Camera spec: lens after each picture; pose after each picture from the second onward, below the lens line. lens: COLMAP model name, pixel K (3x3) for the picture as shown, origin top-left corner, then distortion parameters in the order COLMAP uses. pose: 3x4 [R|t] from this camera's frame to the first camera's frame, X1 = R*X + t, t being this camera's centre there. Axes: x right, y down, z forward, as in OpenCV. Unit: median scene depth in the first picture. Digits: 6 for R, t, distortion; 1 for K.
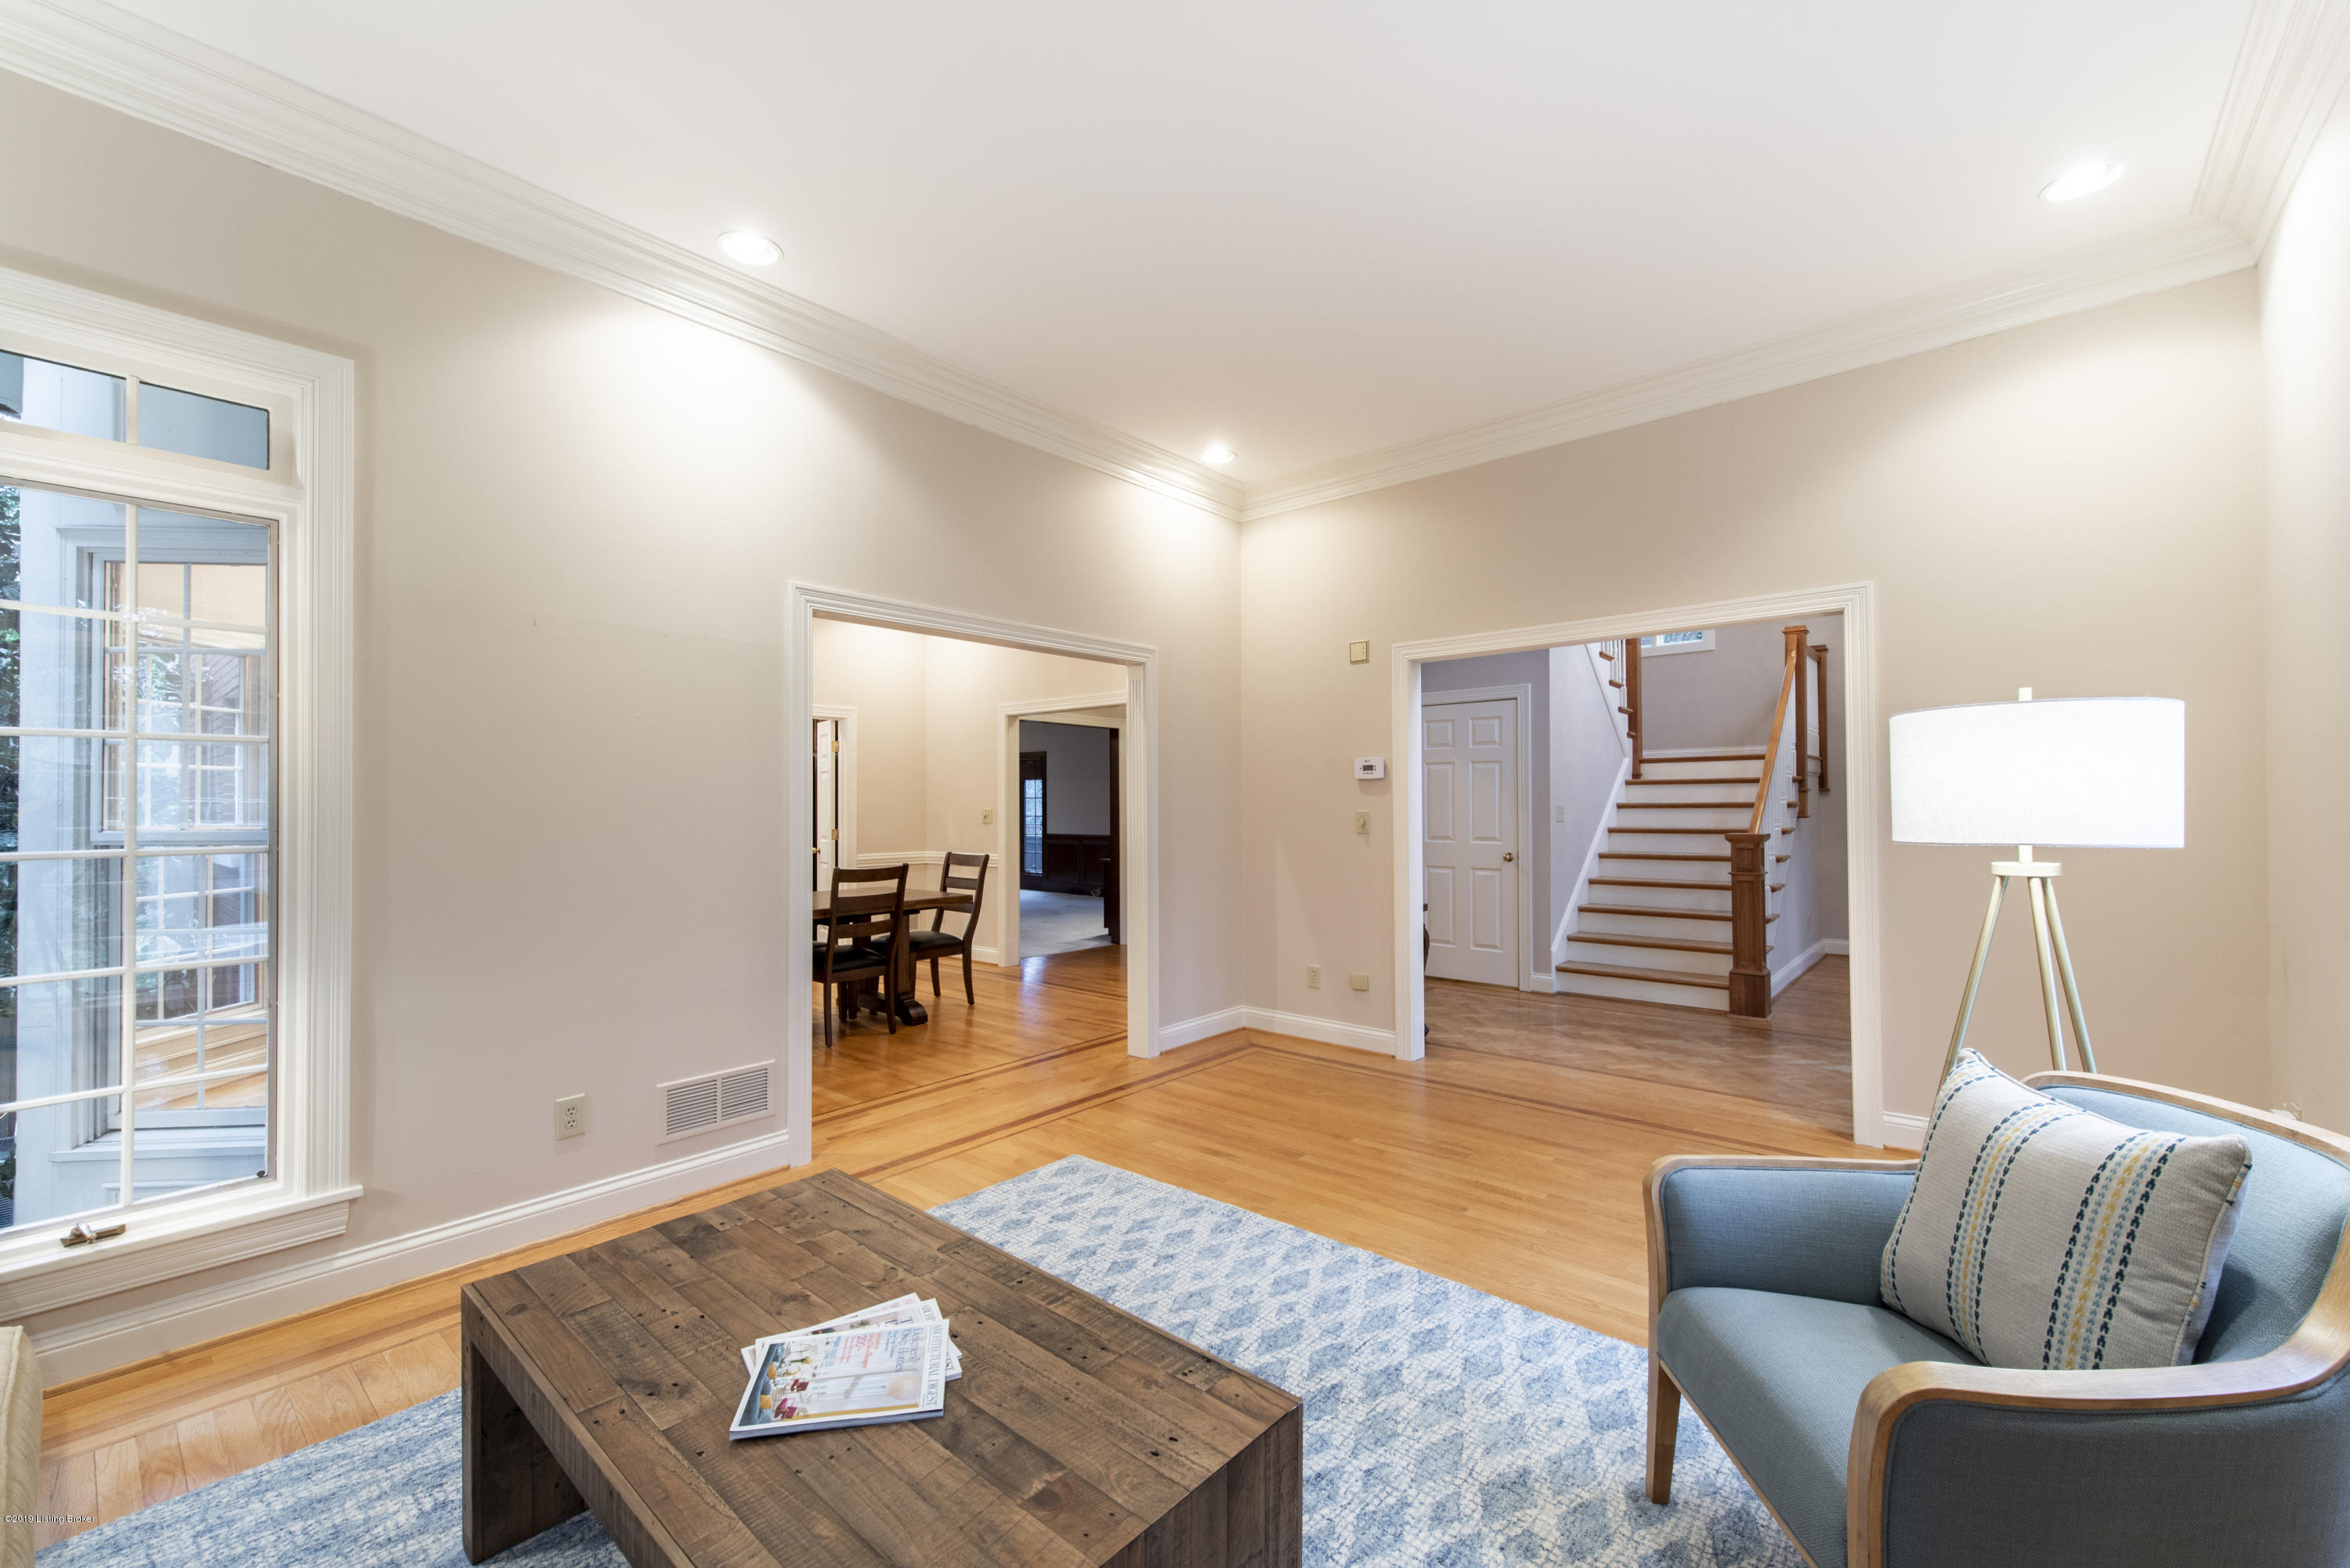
lens RADIAL K [[946.7, 0, 1171.9], [0, 946.7, 793.6], [0, 0, 1]] dist [0.000213, 0.000003]
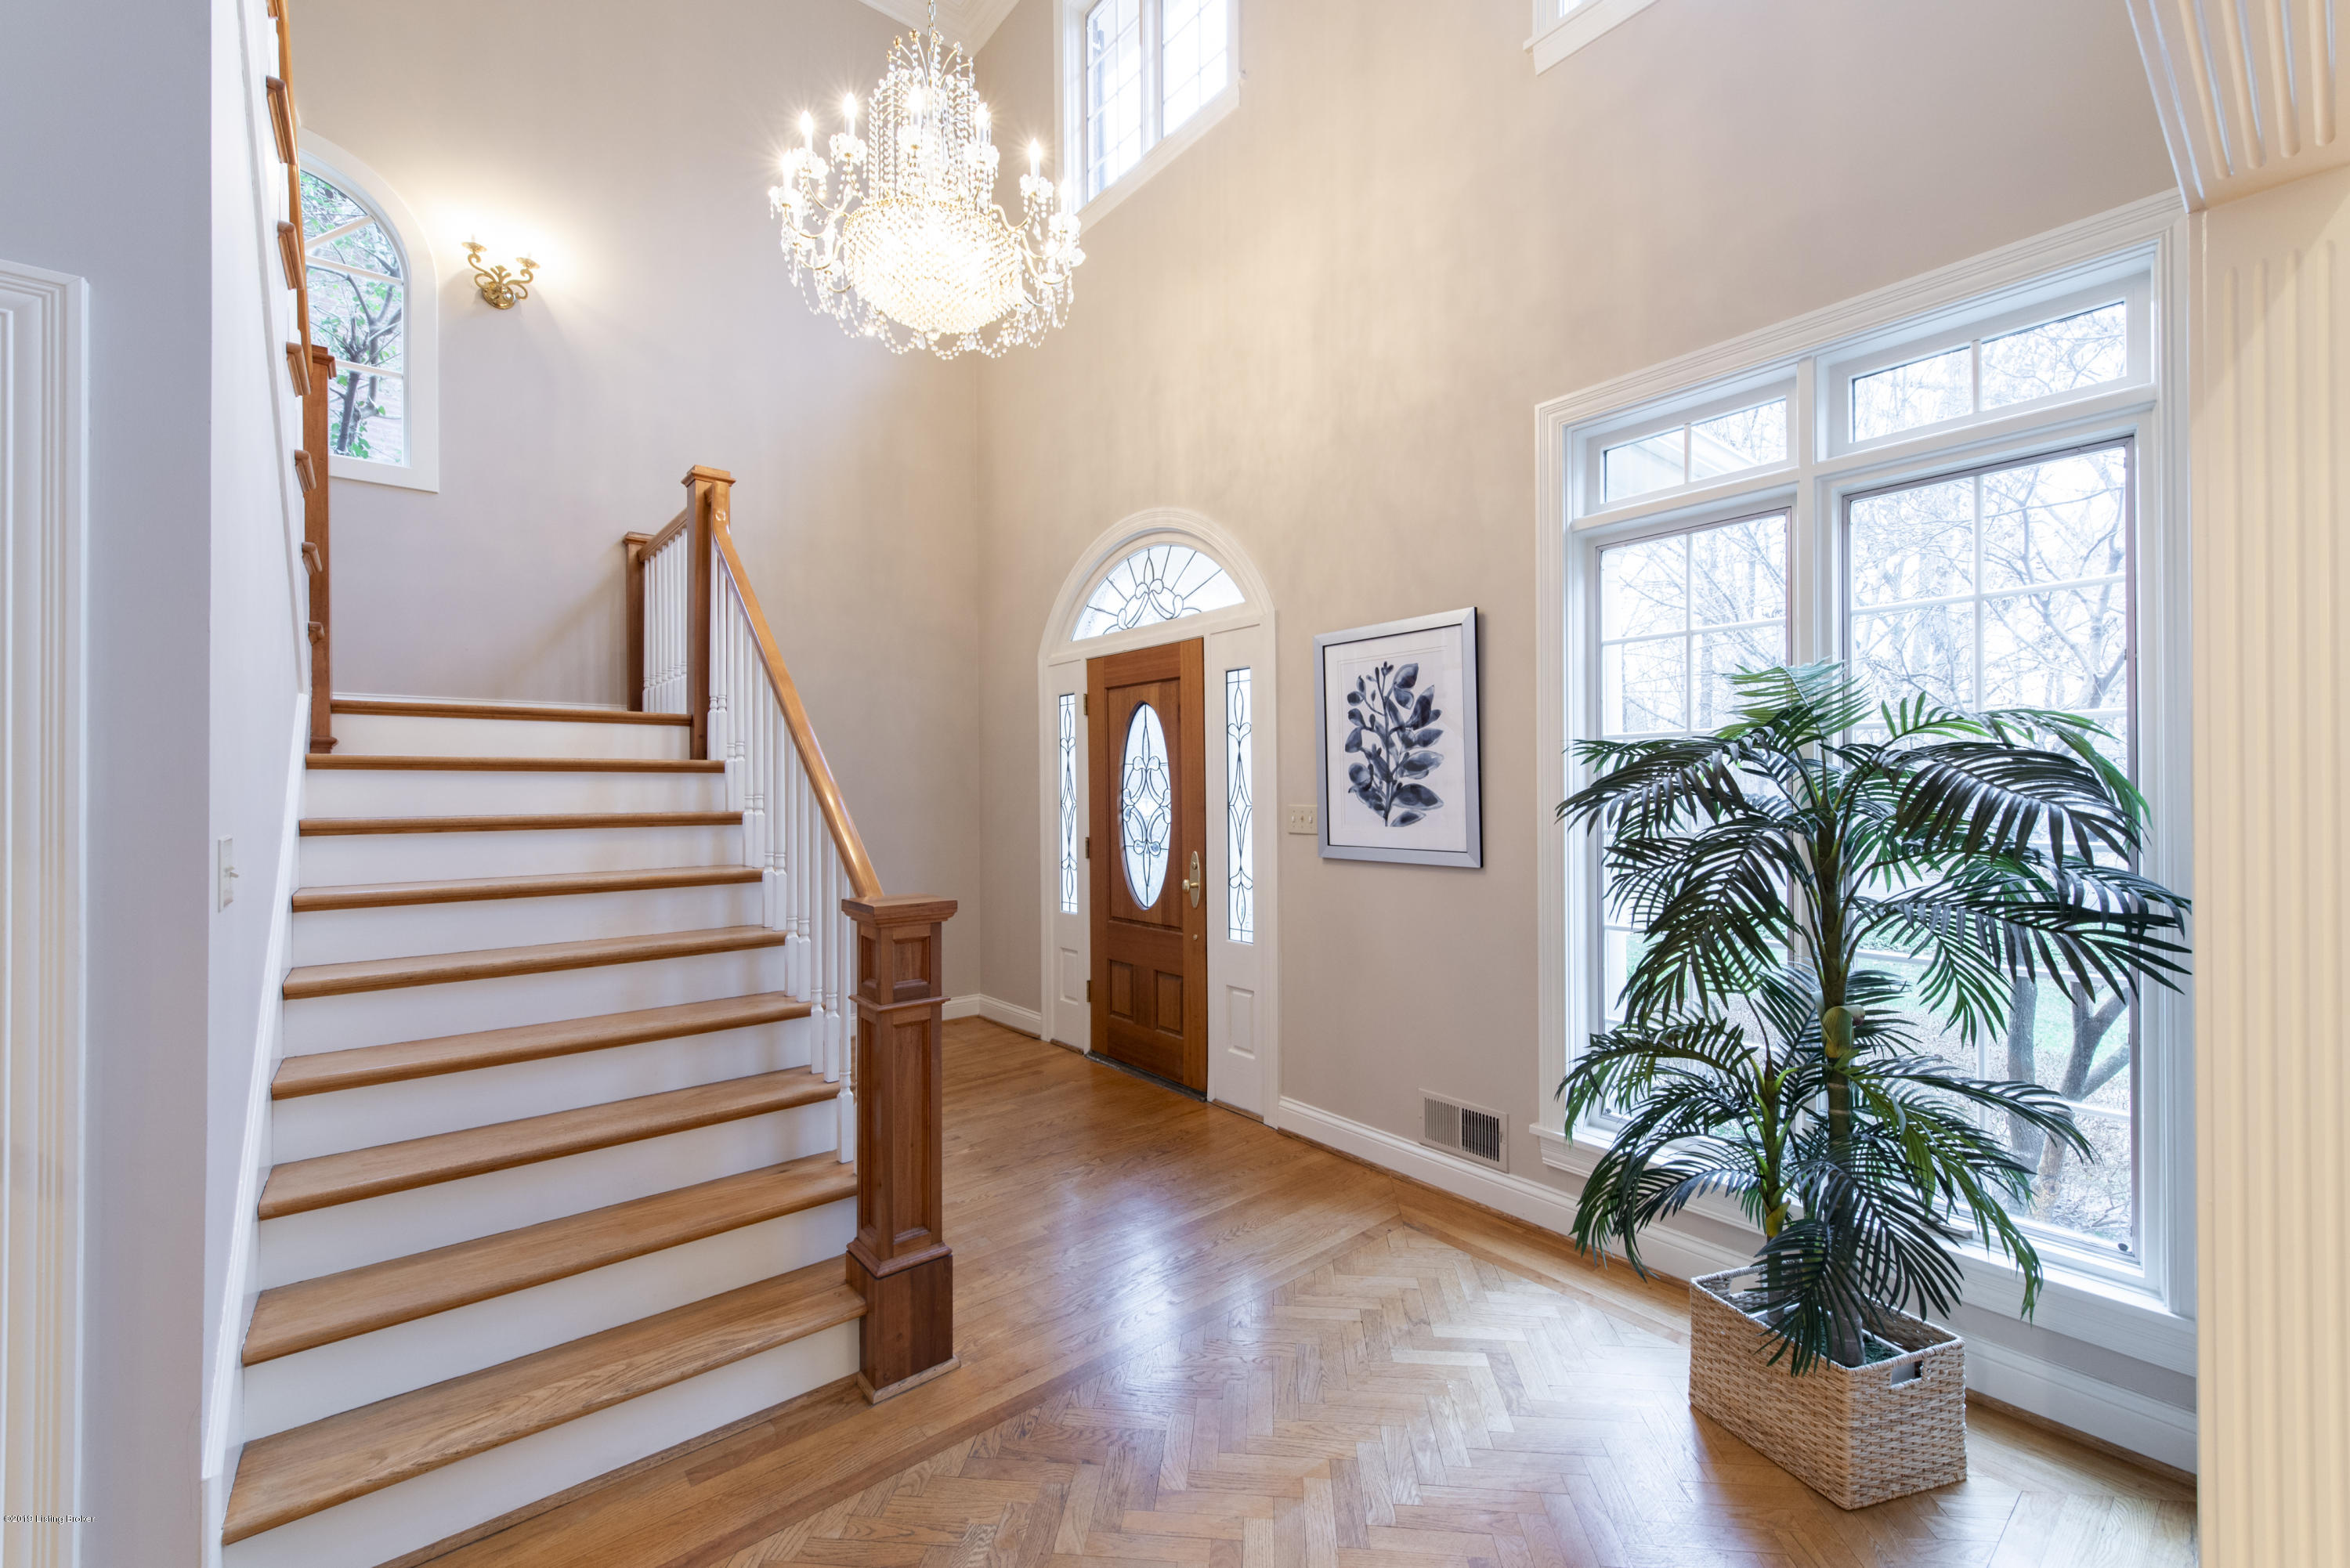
lens RADIAL K [[963.3, 0, 1172.7], [0, 963.3, 780.0], [0, 0, 1]] dist [0.000045, 0.000000]
pose [[0.163705, 0.006599, 0.986487, 0.167222], [-0.009981, 0.999938, -0.005033, -0.006465], [-0.986459, -0.009022, 0.163761, 0.603041]]
